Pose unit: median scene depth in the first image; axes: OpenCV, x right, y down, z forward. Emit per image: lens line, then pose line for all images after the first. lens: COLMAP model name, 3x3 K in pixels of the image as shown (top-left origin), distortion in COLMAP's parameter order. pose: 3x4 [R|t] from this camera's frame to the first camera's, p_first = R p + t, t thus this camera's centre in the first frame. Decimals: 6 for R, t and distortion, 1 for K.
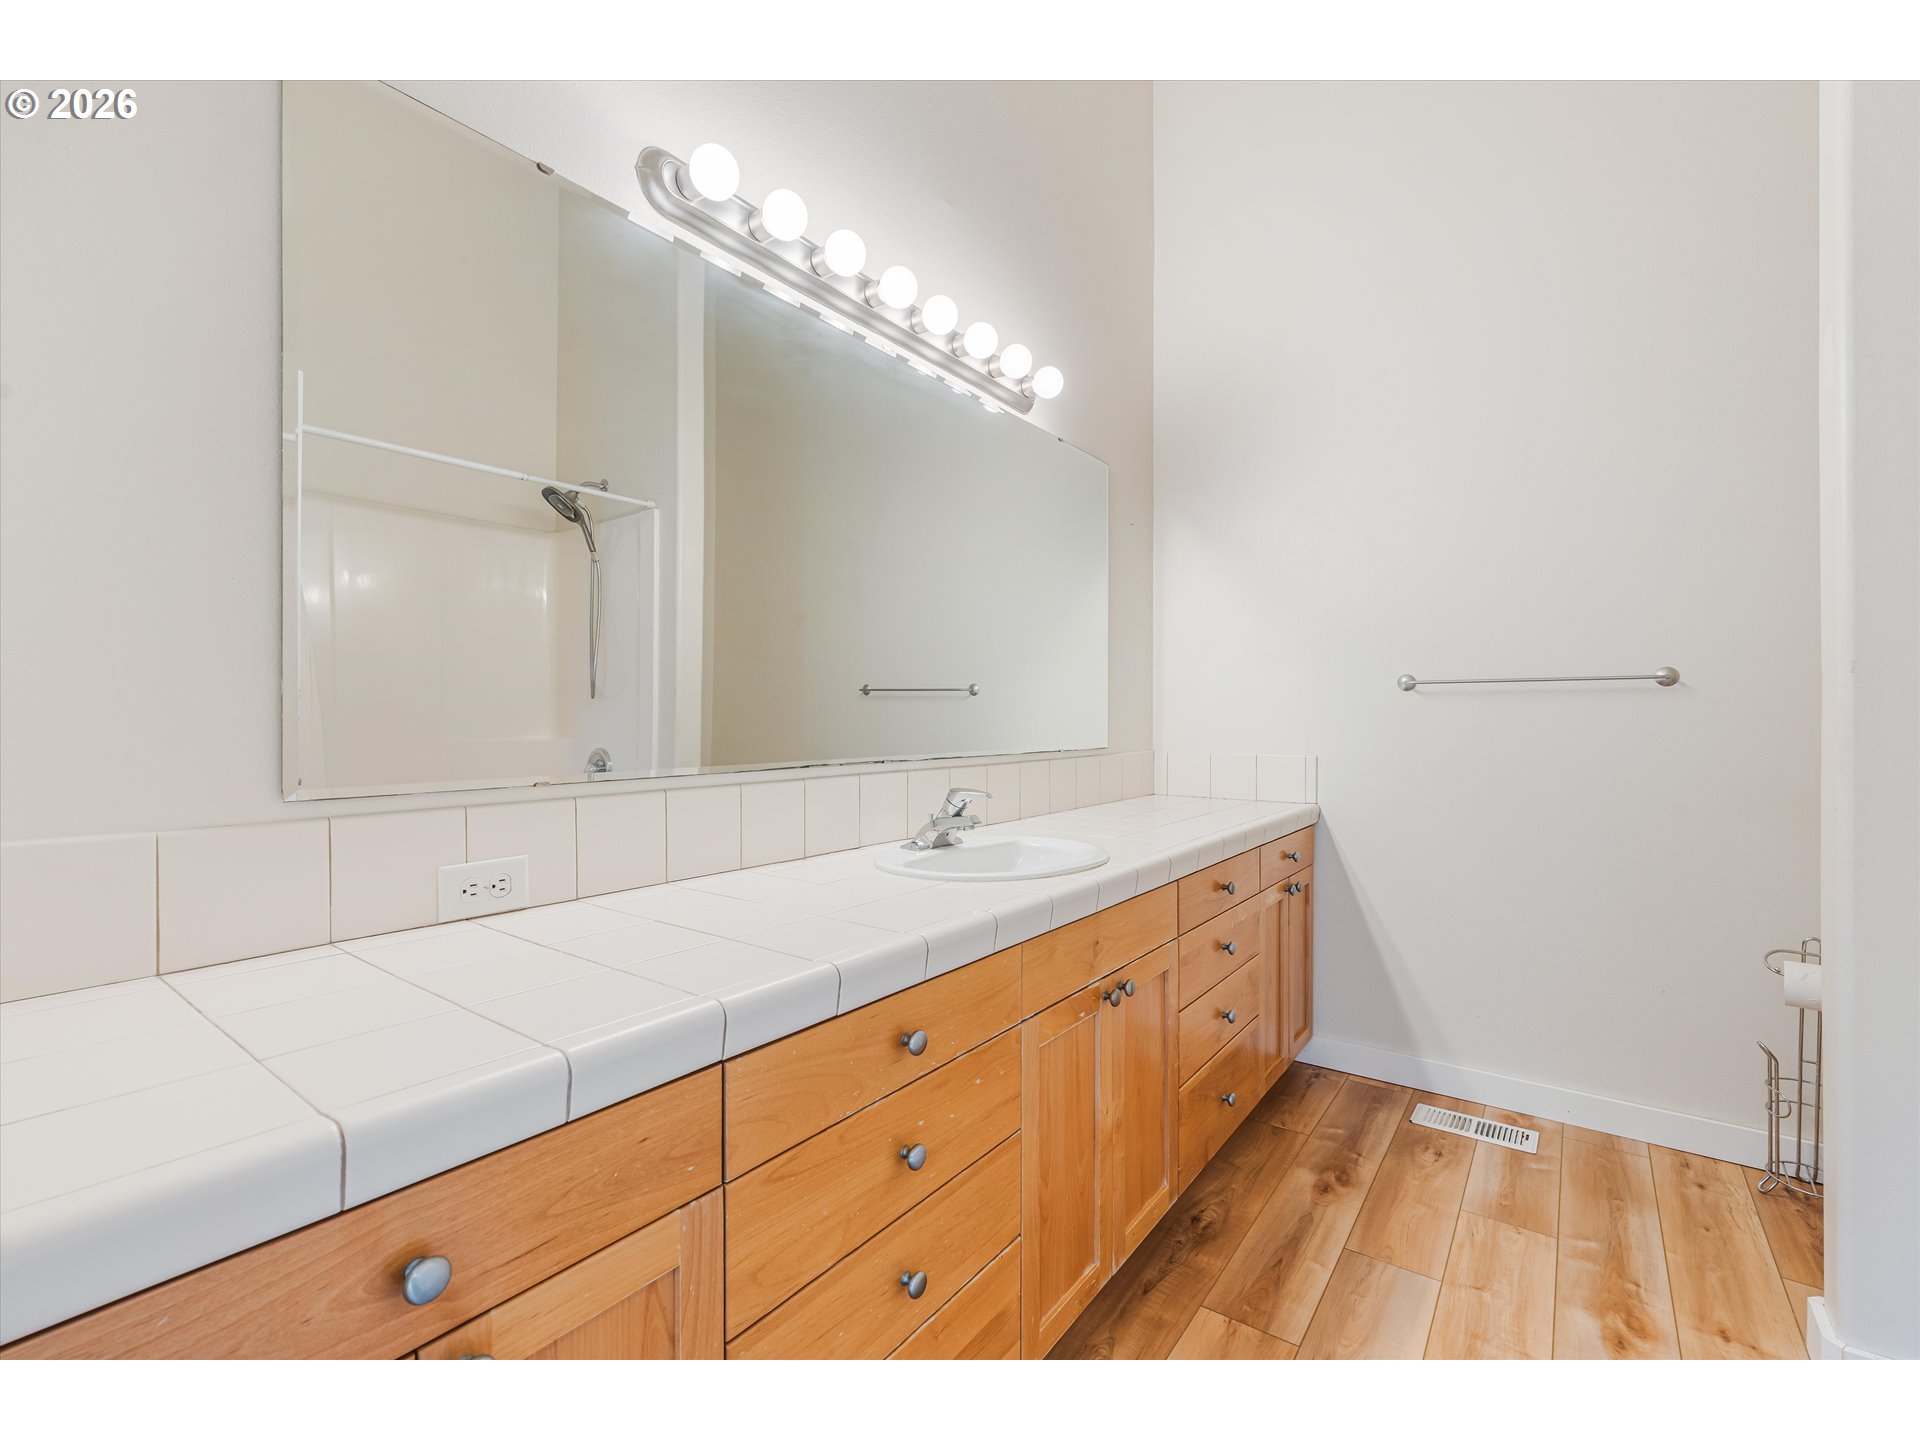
lens RADIAL K [[857.8, 0, 959.2], [0, 857.8, 717.3], [0, 0, 1]] dist [-0.003715, -0.000909]
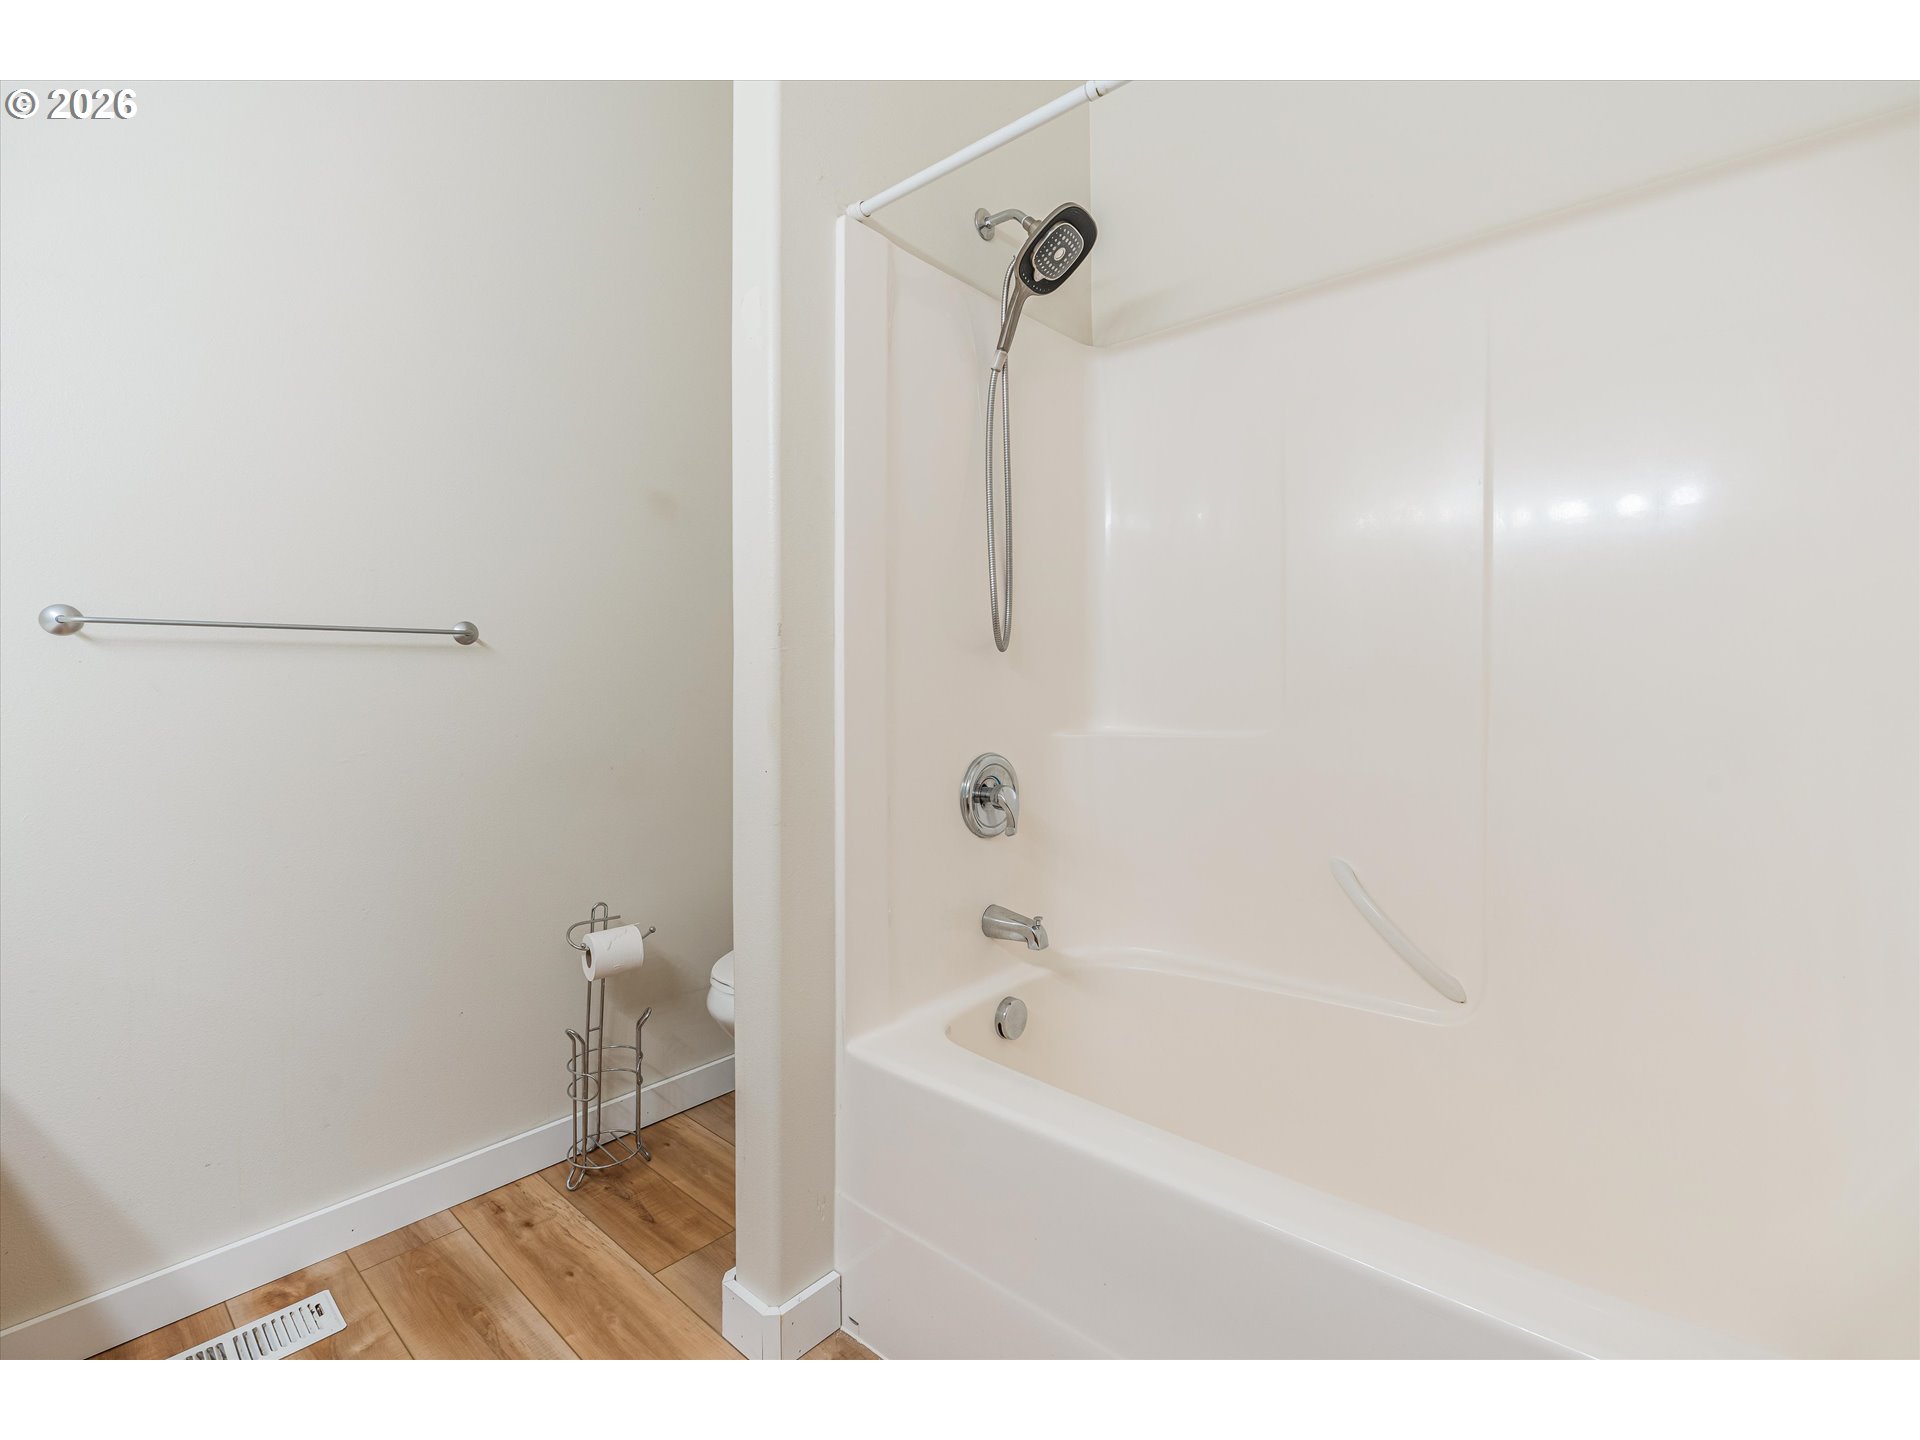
lens RADIAL K [[857.8, 0, 957.9], [0, 857.8, 670.7], [0, 0, 1]] dist [-0.003715, -0.000909]
pose [[0.071697, 0.008238, 0.997392, 0.032118], [0.003651, 0.999957, -0.008522, -0.001827], [-0.997420, 0.004252, 0.071663, 0.489472]]
